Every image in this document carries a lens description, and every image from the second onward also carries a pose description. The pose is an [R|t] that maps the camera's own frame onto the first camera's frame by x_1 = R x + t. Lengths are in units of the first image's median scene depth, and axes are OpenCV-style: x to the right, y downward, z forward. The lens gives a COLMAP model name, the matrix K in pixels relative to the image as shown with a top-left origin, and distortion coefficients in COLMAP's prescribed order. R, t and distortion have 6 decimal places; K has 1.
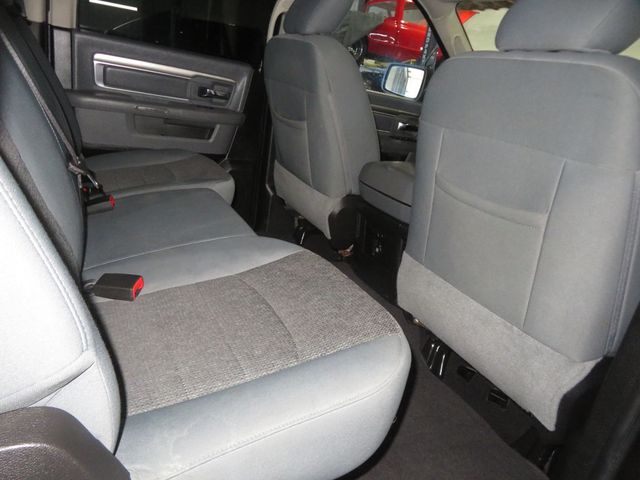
lens RADIAL K [[461.4, 0, 334.2], [0, 461.4, 232.3], [0, 0, 1]] dist [-0.001271, 0.000813]
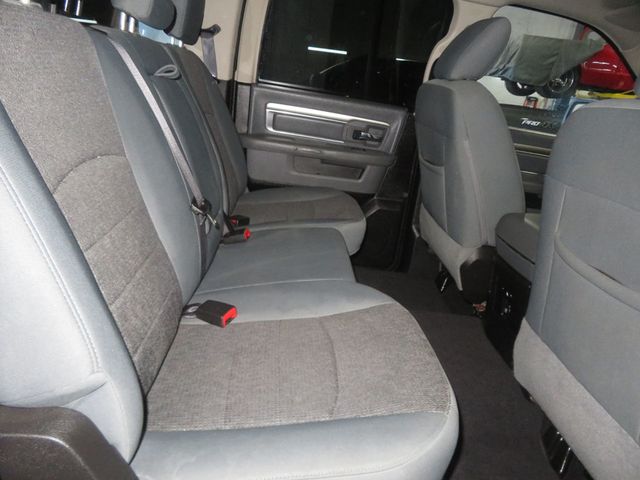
lens RADIAL K [[467.8, 0, 327.7], [0, 467.8, 231.7], [0, 0, 1]] dist [-0.001207, 0.002958]
pose [[0.916945, 0.083030, -0.390279, 0.100906], [-0.111775, 0.992399, -0.051484, -0.024123], [0.383038, 0.090832, 0.919256, 0.010028]]
